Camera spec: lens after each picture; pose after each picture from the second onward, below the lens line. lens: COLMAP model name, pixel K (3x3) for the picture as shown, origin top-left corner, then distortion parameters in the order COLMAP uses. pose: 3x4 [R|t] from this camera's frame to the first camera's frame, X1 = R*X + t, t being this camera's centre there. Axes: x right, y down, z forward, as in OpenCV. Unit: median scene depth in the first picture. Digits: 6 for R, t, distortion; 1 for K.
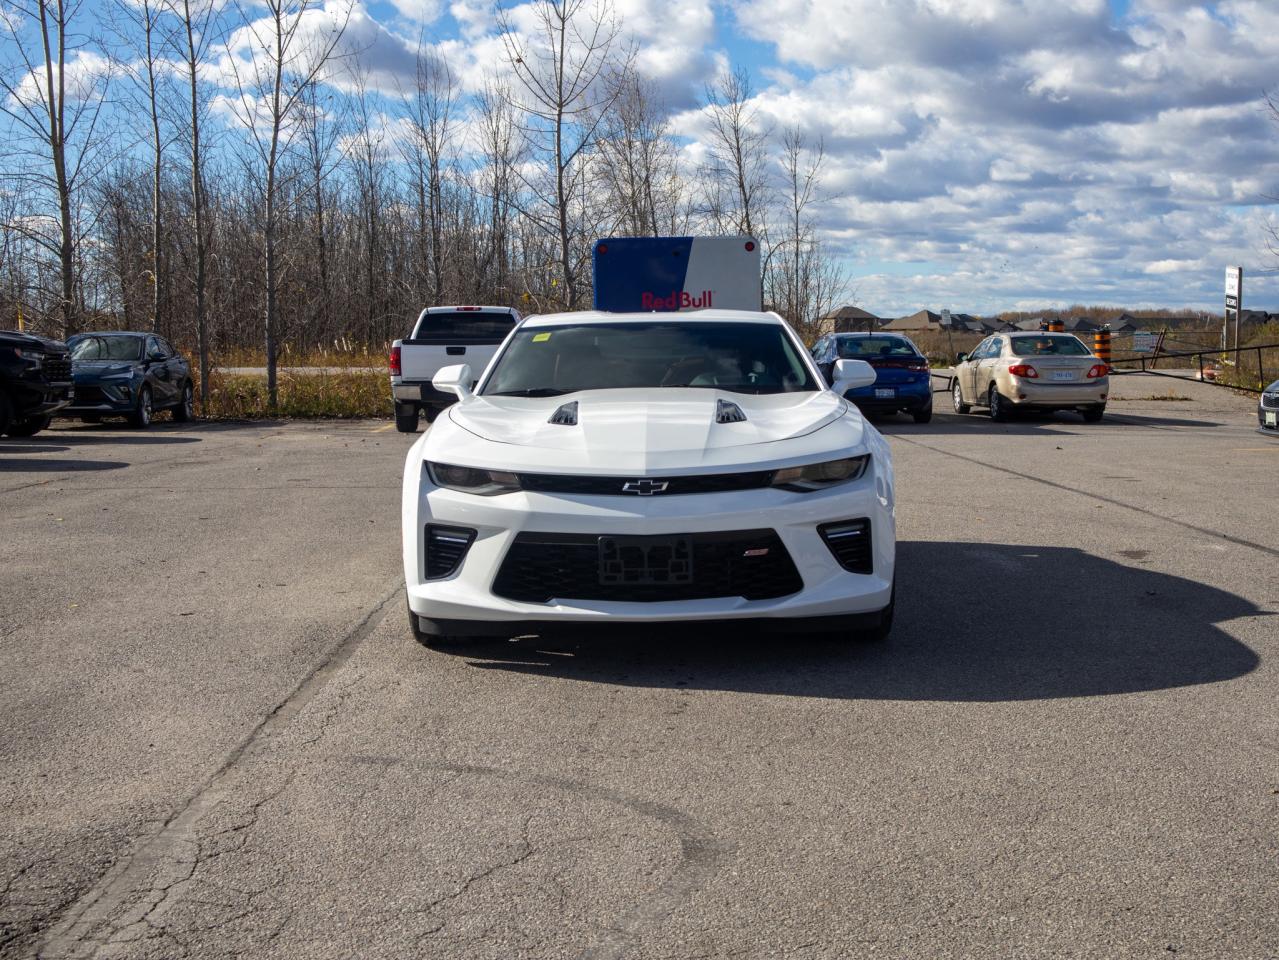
lens RADIAL K [[2233.1, 0, 589.5], [0, 2233.1, 478.5], [0, 0, 1]] dist [0.077250, 0.451723]
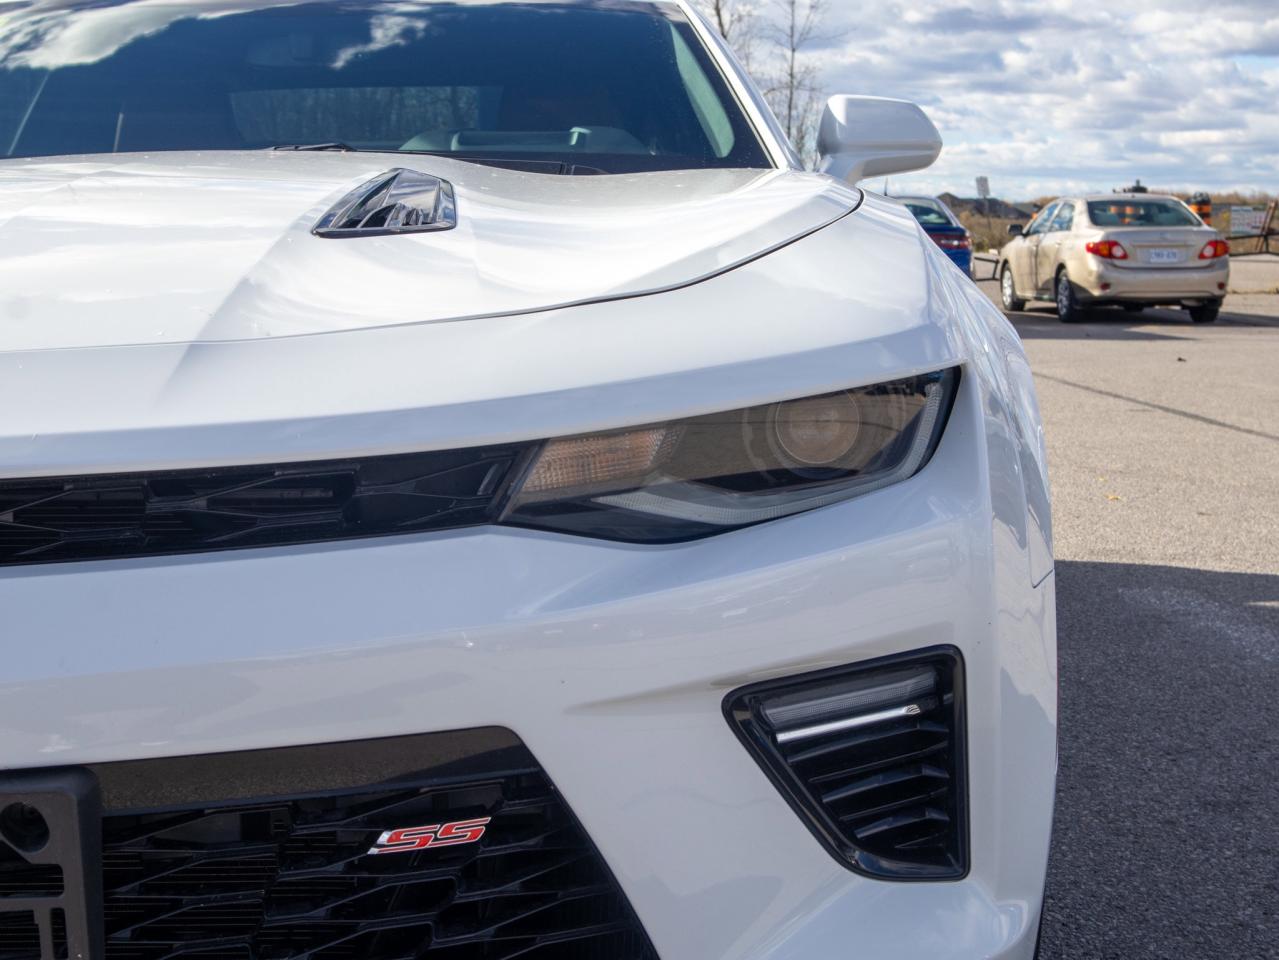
lens RADIAL K [[2233.1, 0, 589.5], [0, 2233.1, 478.5], [0, 0, 1]] dist [0.077250, 0.451723]
pose [[0.999986, 0.005136, -0.001252, 0.086396], [-0.005082, 0.999212, 0.039368, -0.008613], [0.001453, -0.039361, 0.999224, 0.760014]]
